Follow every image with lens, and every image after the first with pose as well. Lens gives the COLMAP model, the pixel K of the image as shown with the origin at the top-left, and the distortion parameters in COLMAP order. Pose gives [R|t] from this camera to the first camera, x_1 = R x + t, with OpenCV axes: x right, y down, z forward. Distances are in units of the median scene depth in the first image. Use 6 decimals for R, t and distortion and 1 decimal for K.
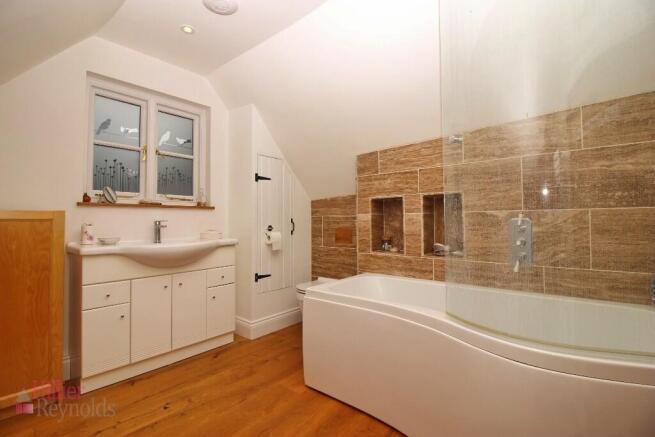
lens RADIAL K [[301.5, 0, 327.0], [0, 301.5, 216.4], [0, 0, 1]] dist [-0.009476, -0.001204]
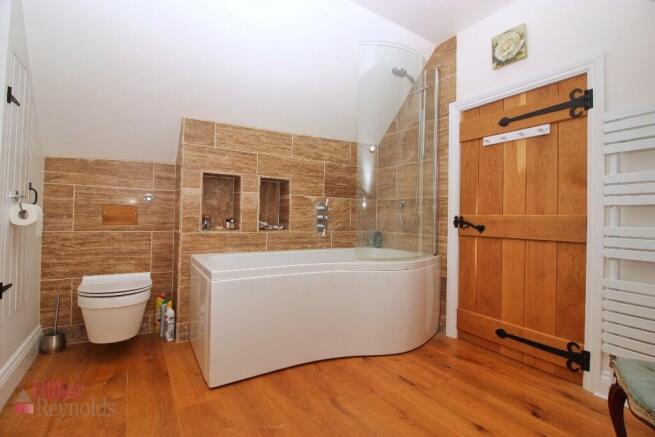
lens RADIAL K [[301.5, 0, 326.5], [0, 301.5, 218.0], [0, 0, 1]] dist [-0.009476, -0.001204]
pose [[0.305598, 0.013249, 0.952069, -0.642770], [-0.038558, 0.999255, -0.001529, 0.070755], [-0.951380, -0.036243, 0.305881, 0.391428]]
